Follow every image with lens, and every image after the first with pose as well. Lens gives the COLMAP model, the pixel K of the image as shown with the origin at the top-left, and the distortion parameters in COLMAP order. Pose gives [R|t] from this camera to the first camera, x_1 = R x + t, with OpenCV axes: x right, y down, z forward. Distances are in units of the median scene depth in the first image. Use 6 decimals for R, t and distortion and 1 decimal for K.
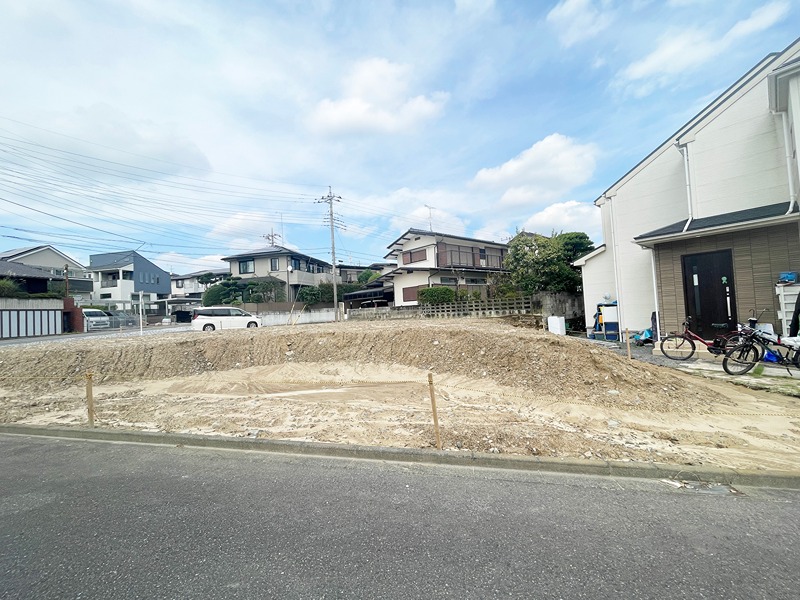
lens RADIAL K [[323.4, 0, 396.0], [0, 323.4, 299.7], [0, 0, 1]] dist [-0.000319, 0.000192]
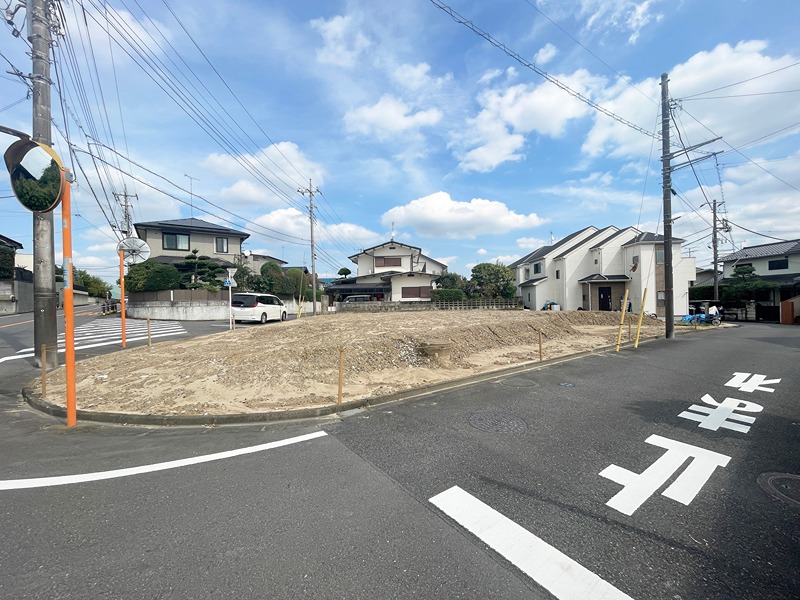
lens RADIAL K [[323.4, 0, 401.2], [0, 323.4, 304.3], [0, 0, 1]] dist [-0.000319, 0.000192]
pose [[0.675182, 0.030466, 0.737022, -0.843952], [-0.040432, 0.999173, -0.004264, 0.034216], [-0.736542, -0.026920, 0.675856, 0.121995]]
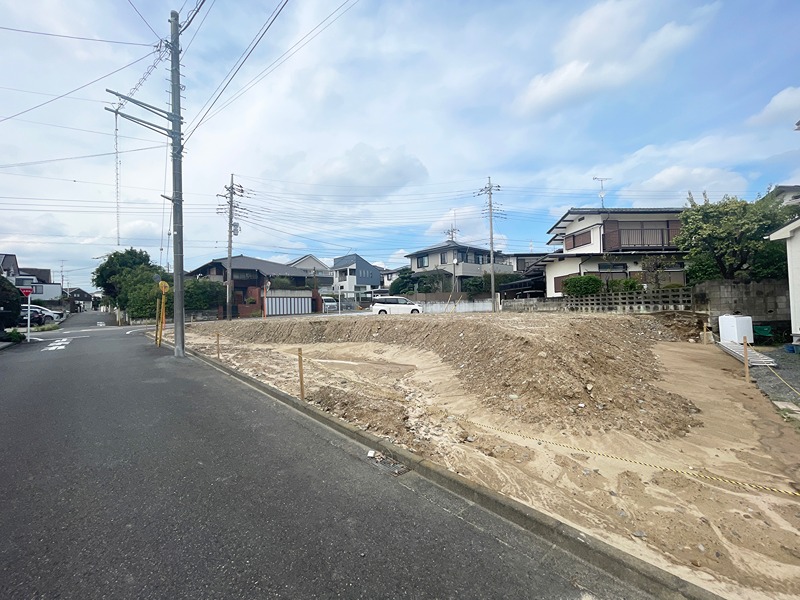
lens RADIAL K [[323.4, 0, 395.1], [0, 323.4, 293.2], [0, 0, 1]] dist [-0.000319, 0.000192]
pose [[0.809559, 0.003905, -0.587026, 0.174792], [0.003620, 0.999926, 0.011644, -0.003803], [0.587028, -0.011552, 0.809485, 0.010421]]
